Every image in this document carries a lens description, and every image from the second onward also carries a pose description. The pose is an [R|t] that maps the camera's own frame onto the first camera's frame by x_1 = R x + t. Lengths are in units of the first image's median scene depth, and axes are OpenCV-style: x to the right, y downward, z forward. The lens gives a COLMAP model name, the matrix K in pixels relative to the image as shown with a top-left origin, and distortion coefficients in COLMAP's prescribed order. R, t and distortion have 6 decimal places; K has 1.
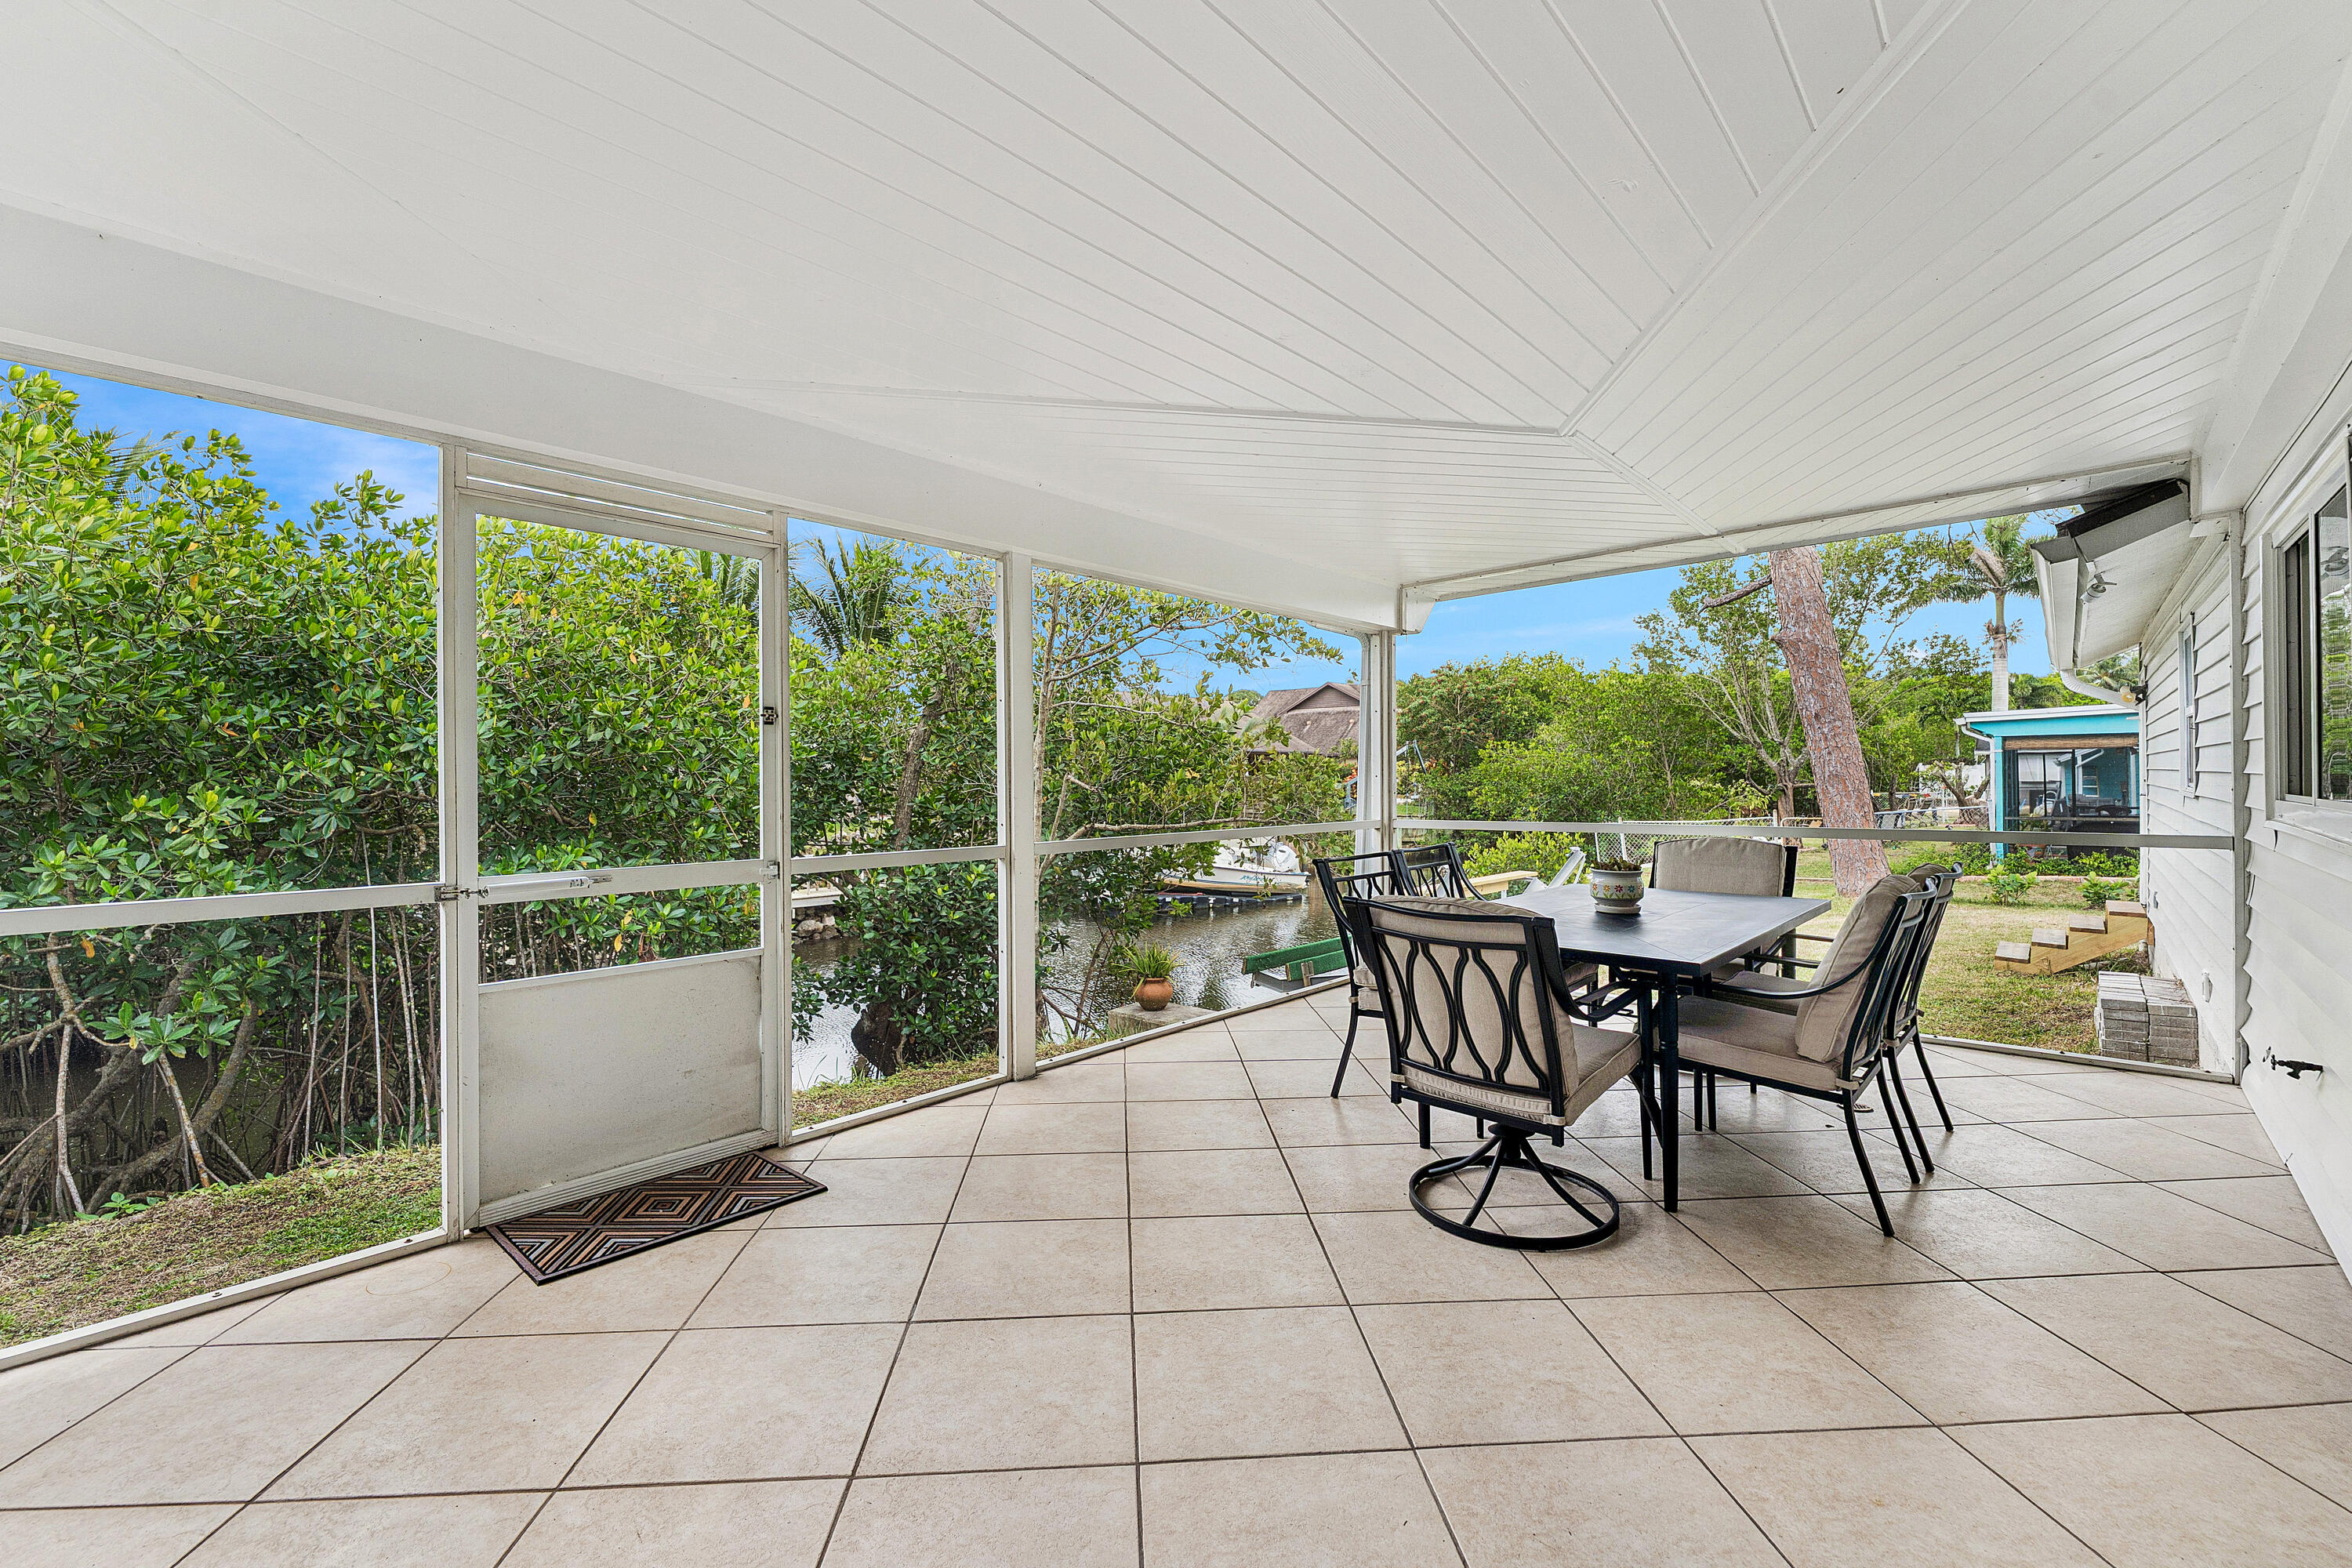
lens RADIAL K [[997.2, 0, 1175.5], [0, 997.2, 740.6], [0, 0, 1]] dist [-0.001755, -0.000313]
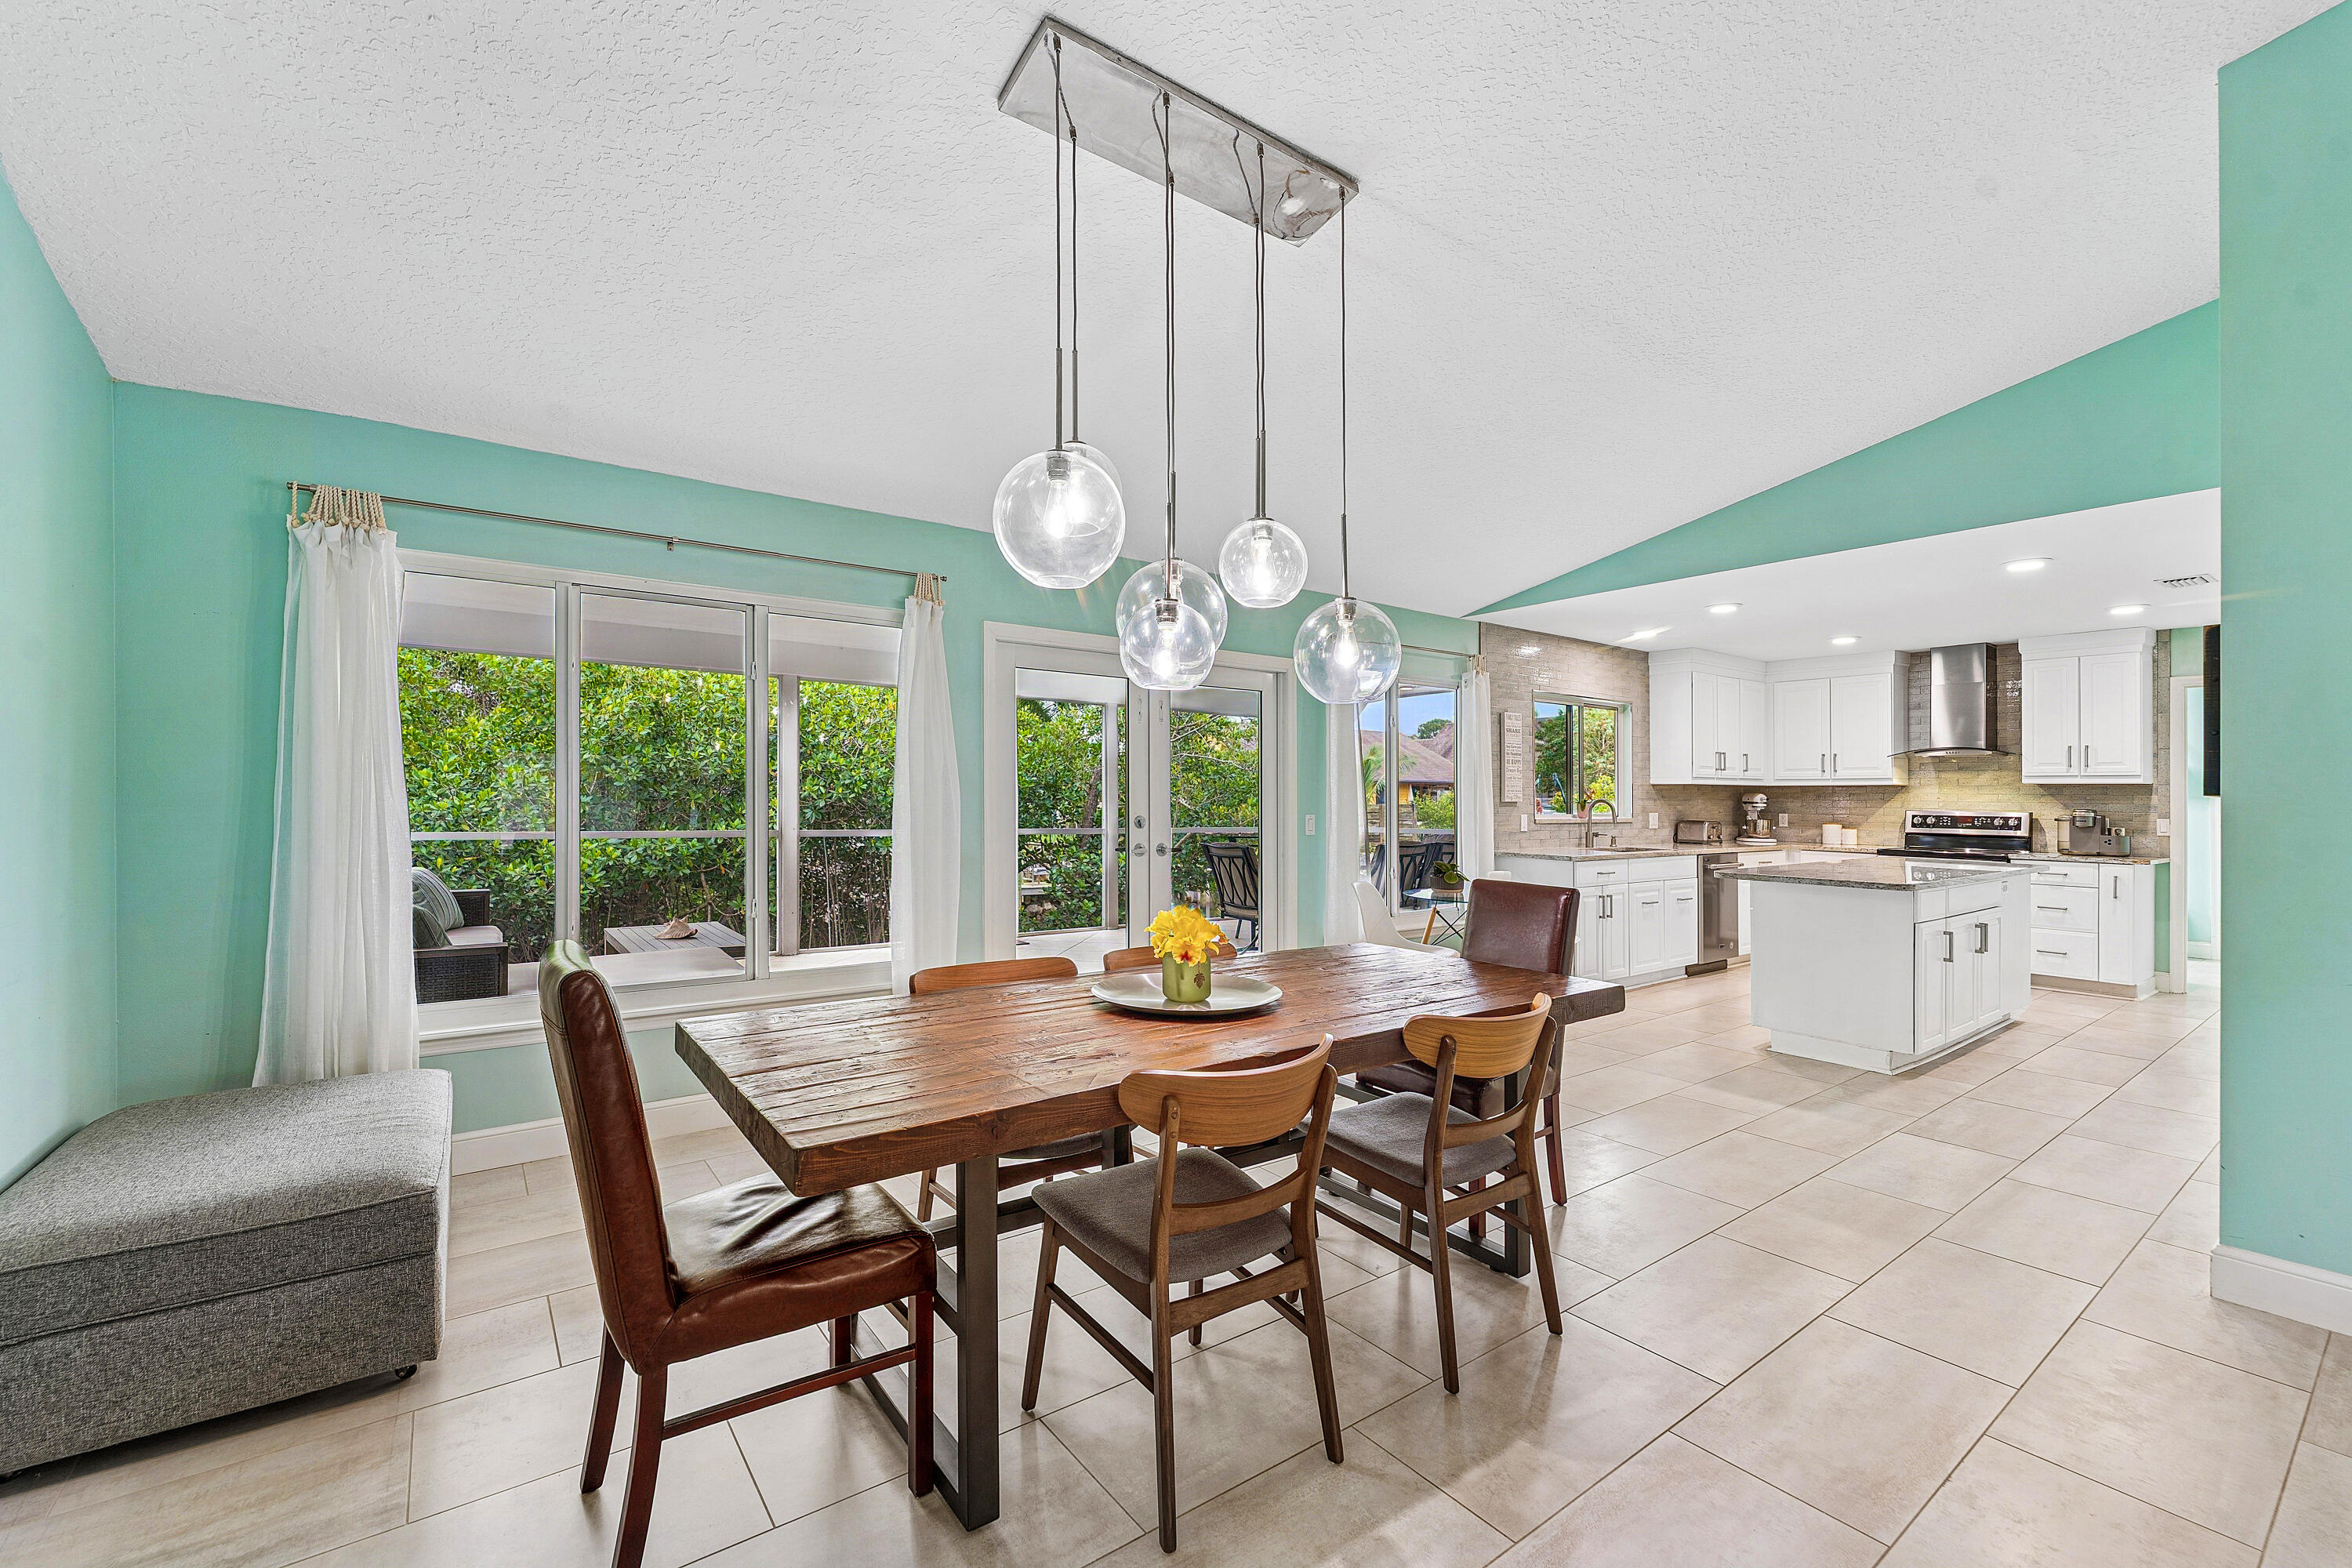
lens RADIAL K [[966.2, 0, 1173.2], [0, 966.2, 773.8], [0, 0, 1]] dist [-0.000333, -0.000014]
pose [[0.977605, 0.009291, -0.210244, 0.669558], [-0.007757, 0.999937, 0.008122, -0.063422], [0.210306, -0.006309, 0.977615, -1.718780]]
